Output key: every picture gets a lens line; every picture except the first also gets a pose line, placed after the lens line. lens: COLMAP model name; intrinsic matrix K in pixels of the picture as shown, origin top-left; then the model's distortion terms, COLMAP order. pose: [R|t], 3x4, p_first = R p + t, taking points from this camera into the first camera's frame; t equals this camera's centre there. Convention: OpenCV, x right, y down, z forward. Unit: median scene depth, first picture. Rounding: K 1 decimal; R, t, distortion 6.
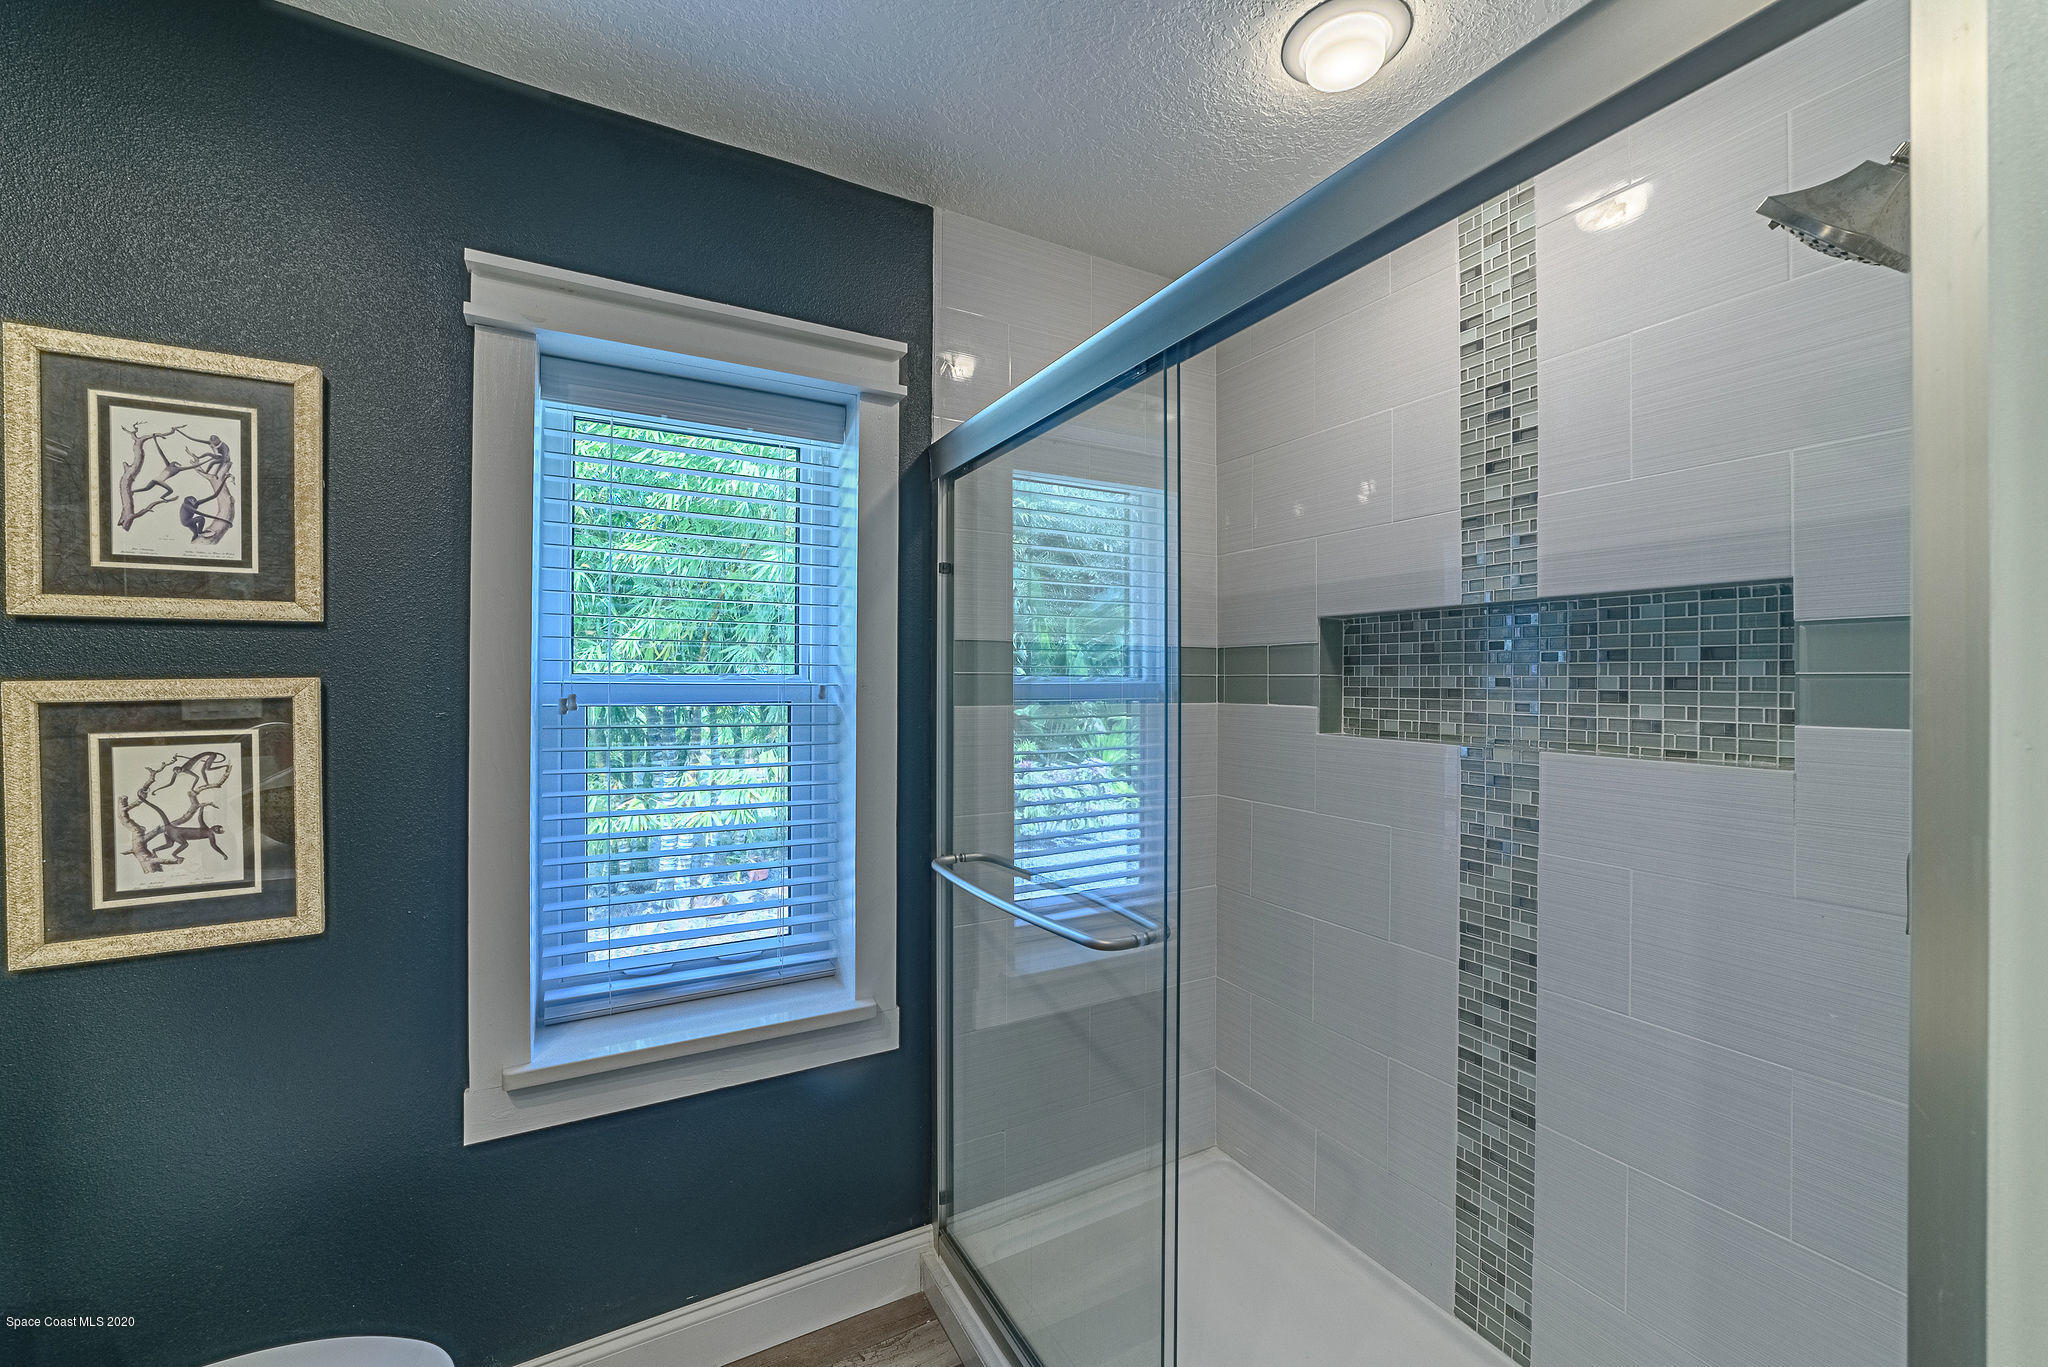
lens RADIAL K [[784.8, 0, 1033.1], [0, 784.8, 672.9], [0, 0, 1]] dist [-0.018645, 0.006193]
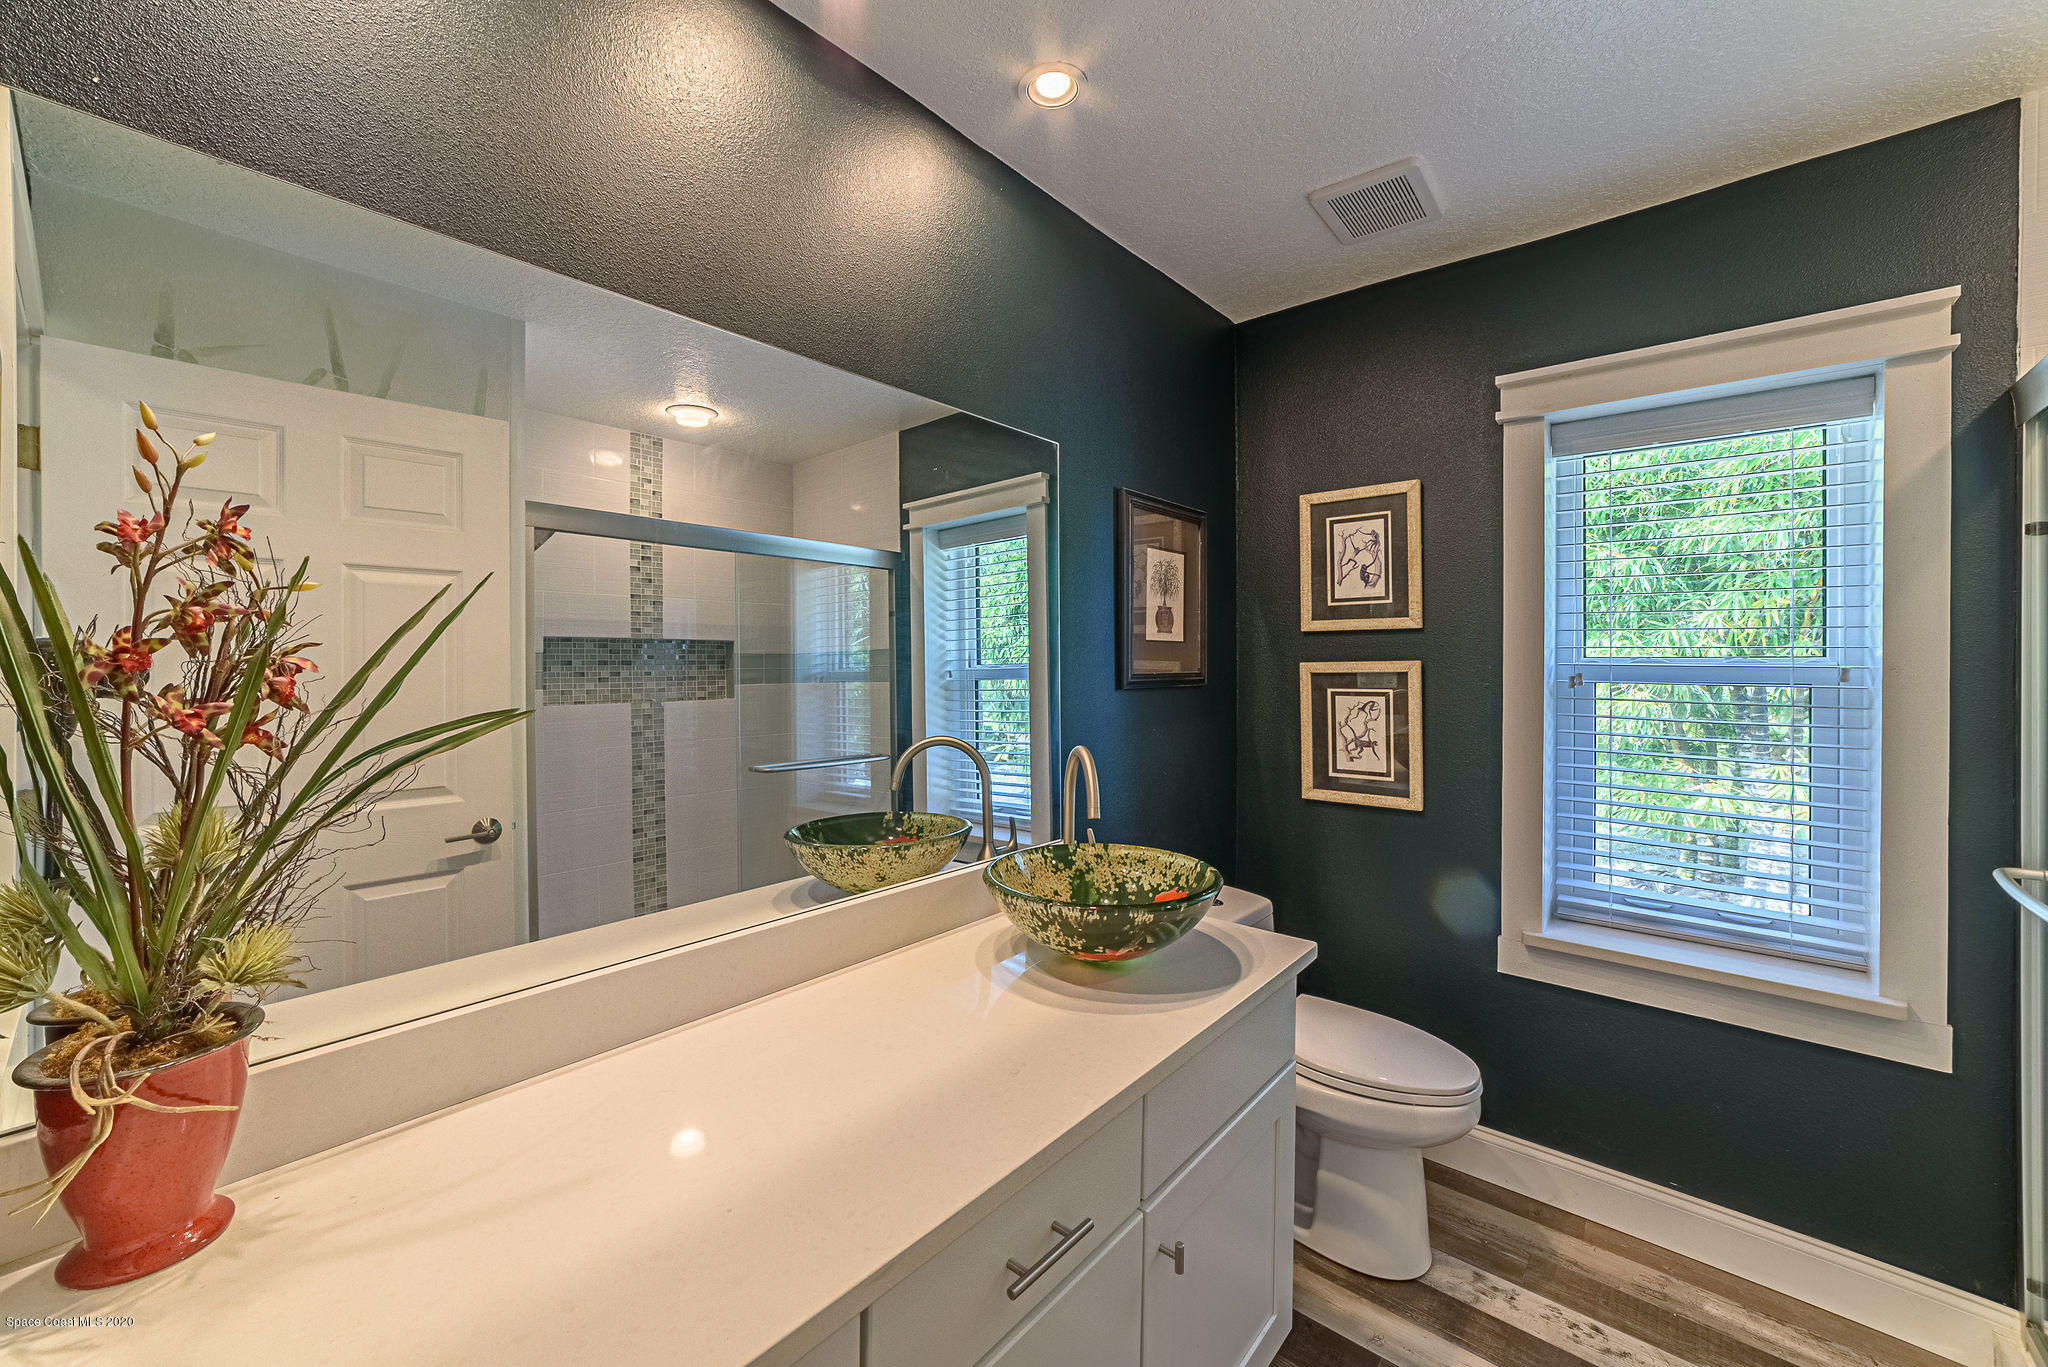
lens RADIAL K [[784.8, 0, 1027.3], [0, 784.8, 664.6], [0, 0, 1]] dist [-0.018645, 0.006193]
pose [[0.338519, 0.005875, -0.940941, 0.384518], [0.008709, 0.999918, 0.009376, -0.008797], [0.940919, -0.011368, 0.338440, -0.376158]]
